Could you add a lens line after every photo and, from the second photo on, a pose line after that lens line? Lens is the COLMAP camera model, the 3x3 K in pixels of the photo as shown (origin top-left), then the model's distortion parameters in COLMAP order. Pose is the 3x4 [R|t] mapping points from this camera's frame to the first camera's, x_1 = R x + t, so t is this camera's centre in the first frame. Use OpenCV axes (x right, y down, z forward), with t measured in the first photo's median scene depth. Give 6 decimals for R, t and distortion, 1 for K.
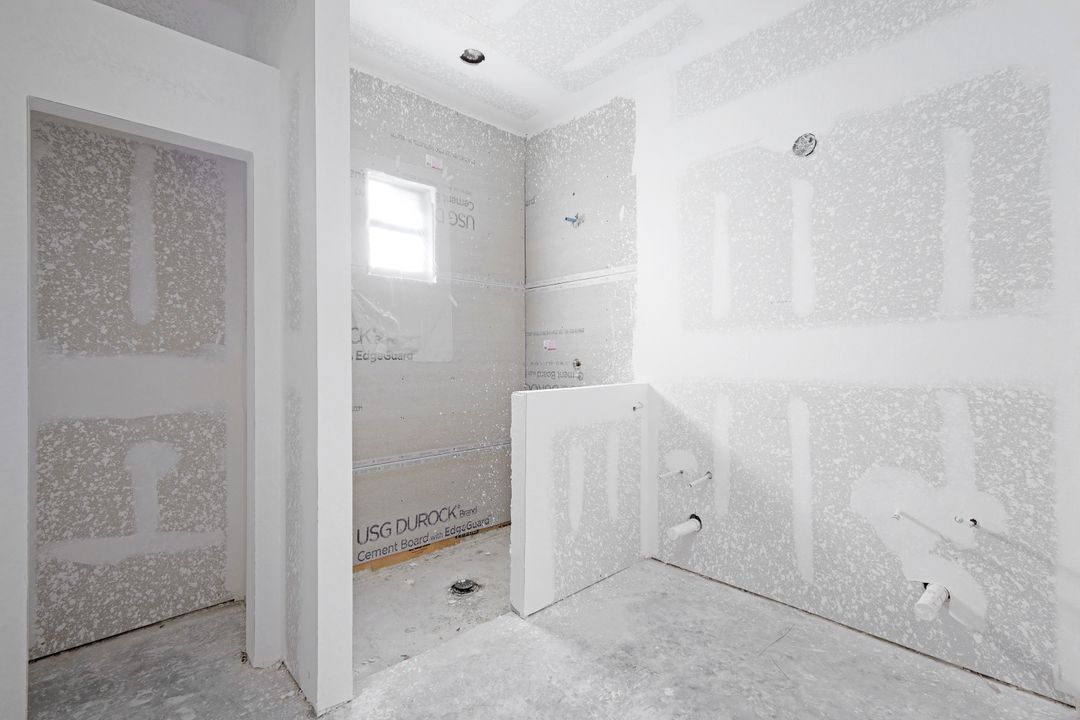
lens RADIAL K [[471.5, 0, 538.9], [0, 471.5, 360.9], [0, 0, 1]] dist [0.004731, -0.000548]
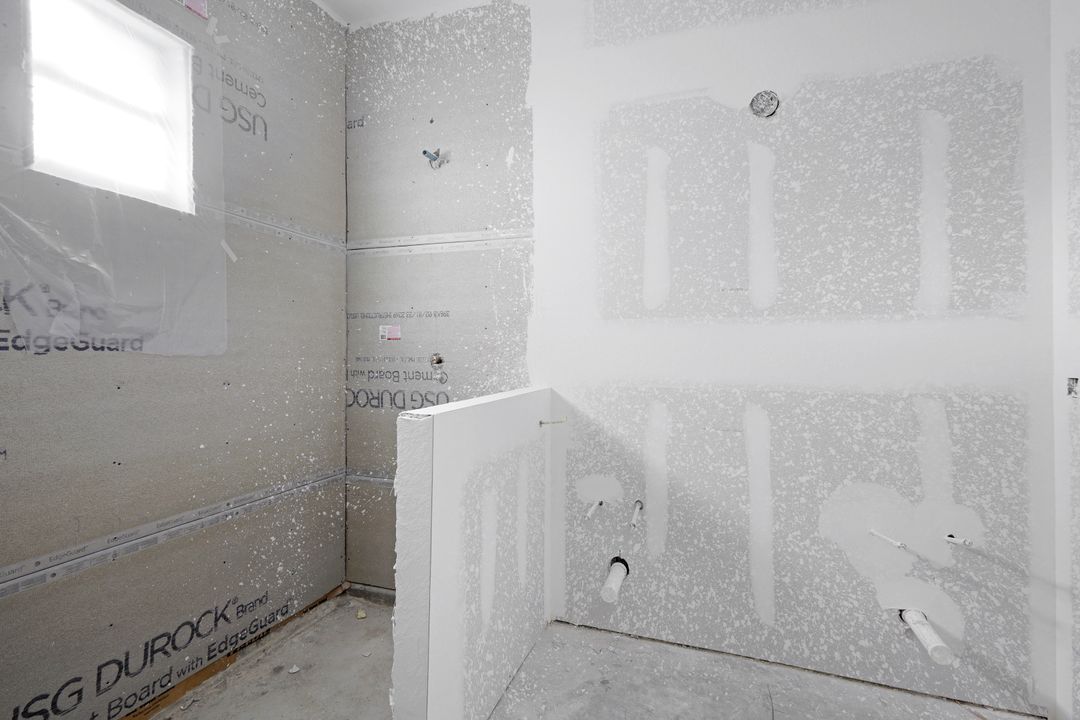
lens RADIAL K [[471.5, 0, 543.1], [0, 471.5, 357.8], [0, 0, 1]] dist [0.004731, -0.000548]
pose [[0.875993, 0.008367, 0.482252, -0.177867], [-0.012992, 0.999896, 0.006251, -0.006210], [-0.482150, -0.011741, 0.876010, 0.437481]]
